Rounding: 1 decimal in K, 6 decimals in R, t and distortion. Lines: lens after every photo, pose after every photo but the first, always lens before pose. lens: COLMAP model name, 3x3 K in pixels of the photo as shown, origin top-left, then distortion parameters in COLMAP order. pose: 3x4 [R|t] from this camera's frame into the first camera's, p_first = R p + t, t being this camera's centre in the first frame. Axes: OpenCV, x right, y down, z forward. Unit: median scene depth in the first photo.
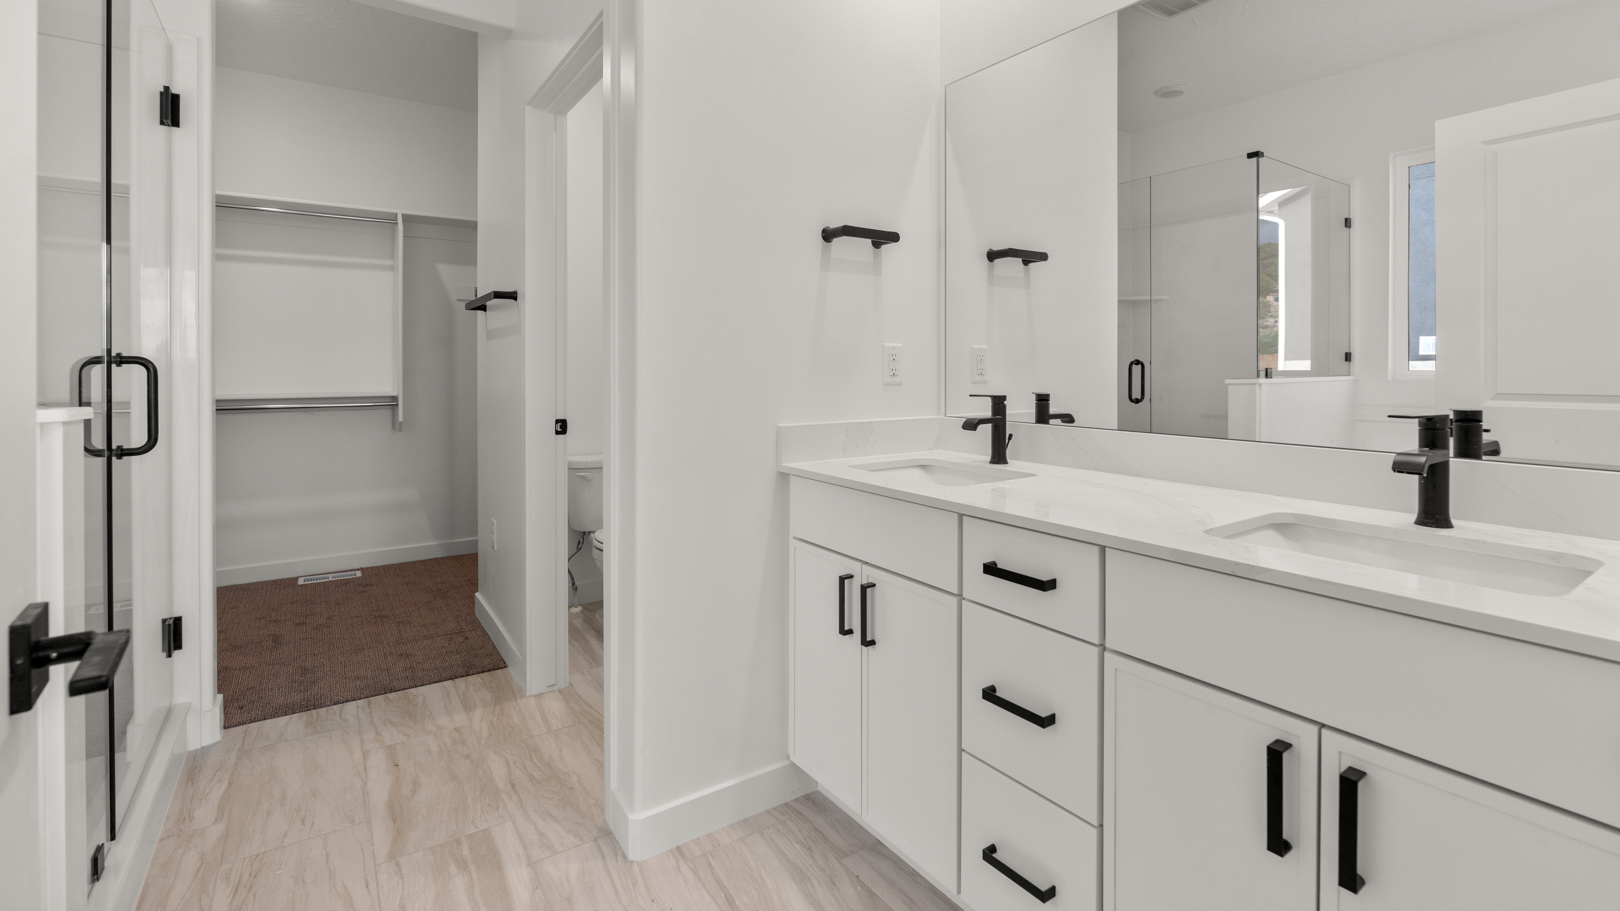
lens RADIAL K [[729.6, 0, 809.0], [0, 729.6, 383.8], [0, 0, 1]] dist [-0.000689, 0.000566]
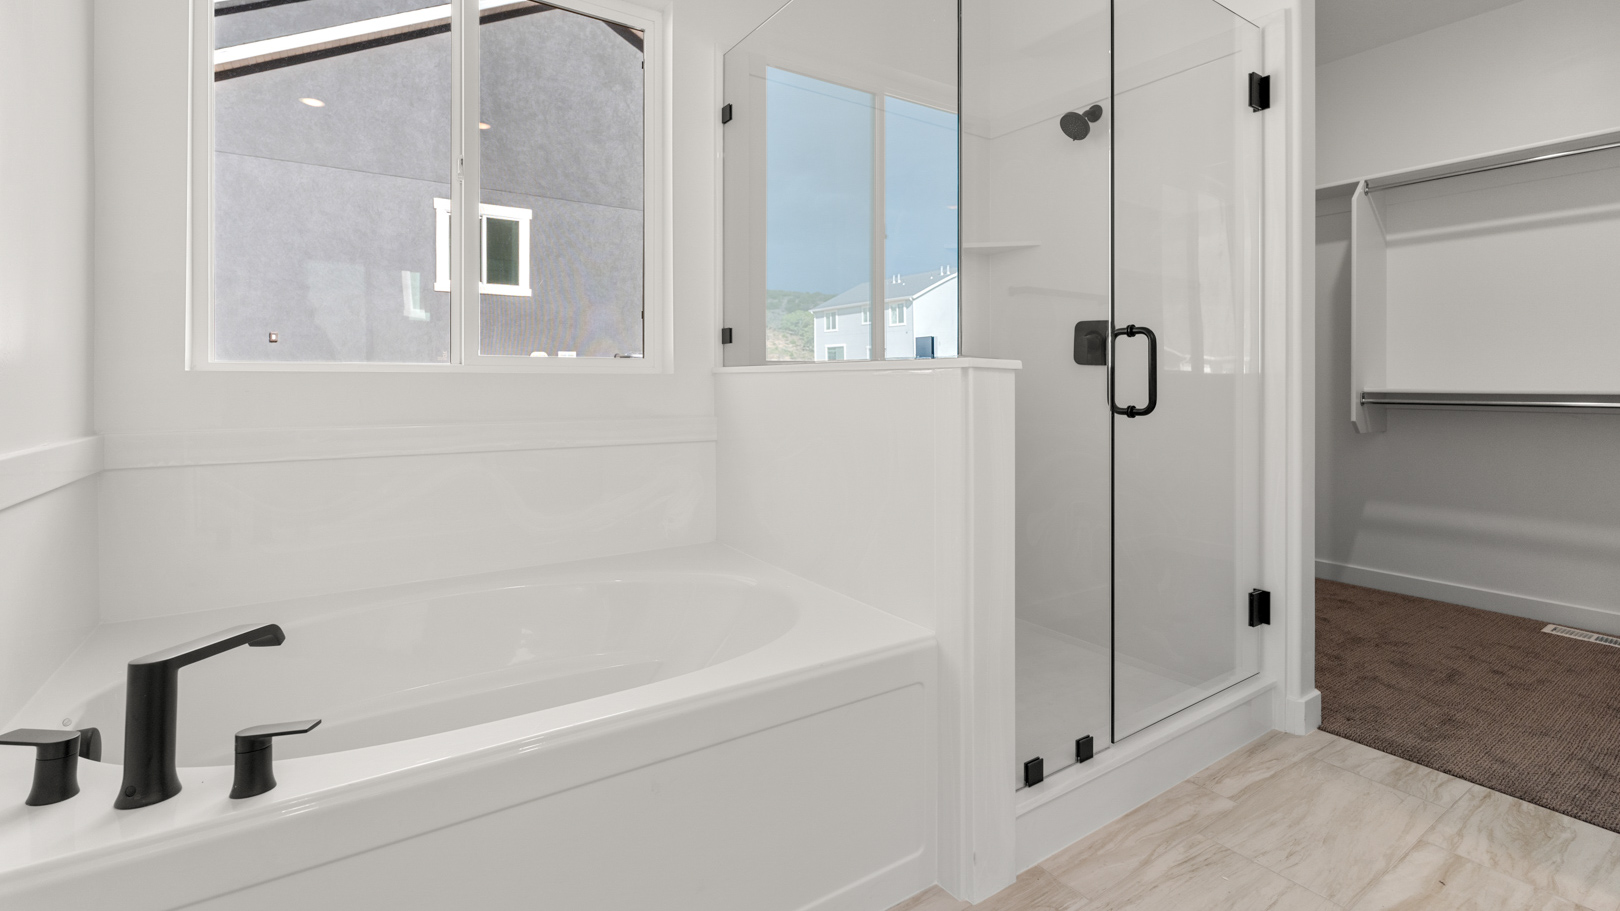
lens RADIAL K [[722.0, 0, 802.0], [0, 722.0, 385.3], [0, 0, 1]] dist [-0.003108, -0.000126]
pose [[-0.000178, 0.007450, -0.999972, 0.145265], [-0.024470, 0.999673, 0.007452, 0.043616], [0.999701, 0.024471, 0.000005, 0.367600]]
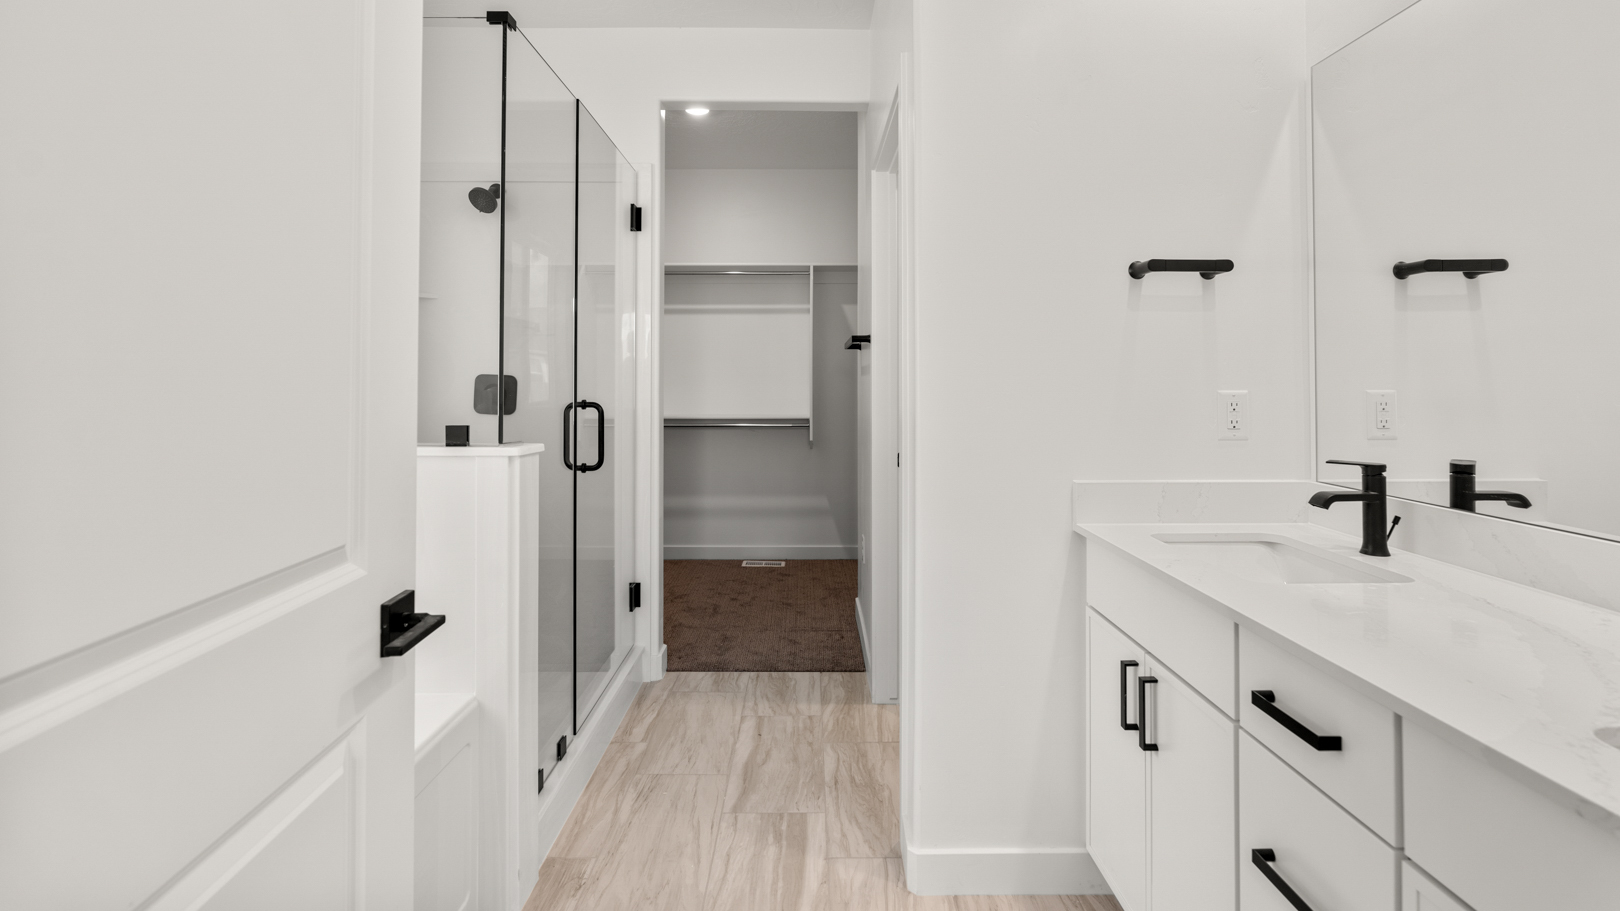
lens RADIAL K [[722.0, 0, 802.0], [0, 722.0, 385.3], [0, 0, 1]] dist [-0.003108, -0.000126]
pose [[0.825096, 0.002939, -0.564986, 0.172704], [-0.012256, 0.999844, -0.012698, -0.044148], [0.564860, 0.017401, 0.825003, 0.042830]]
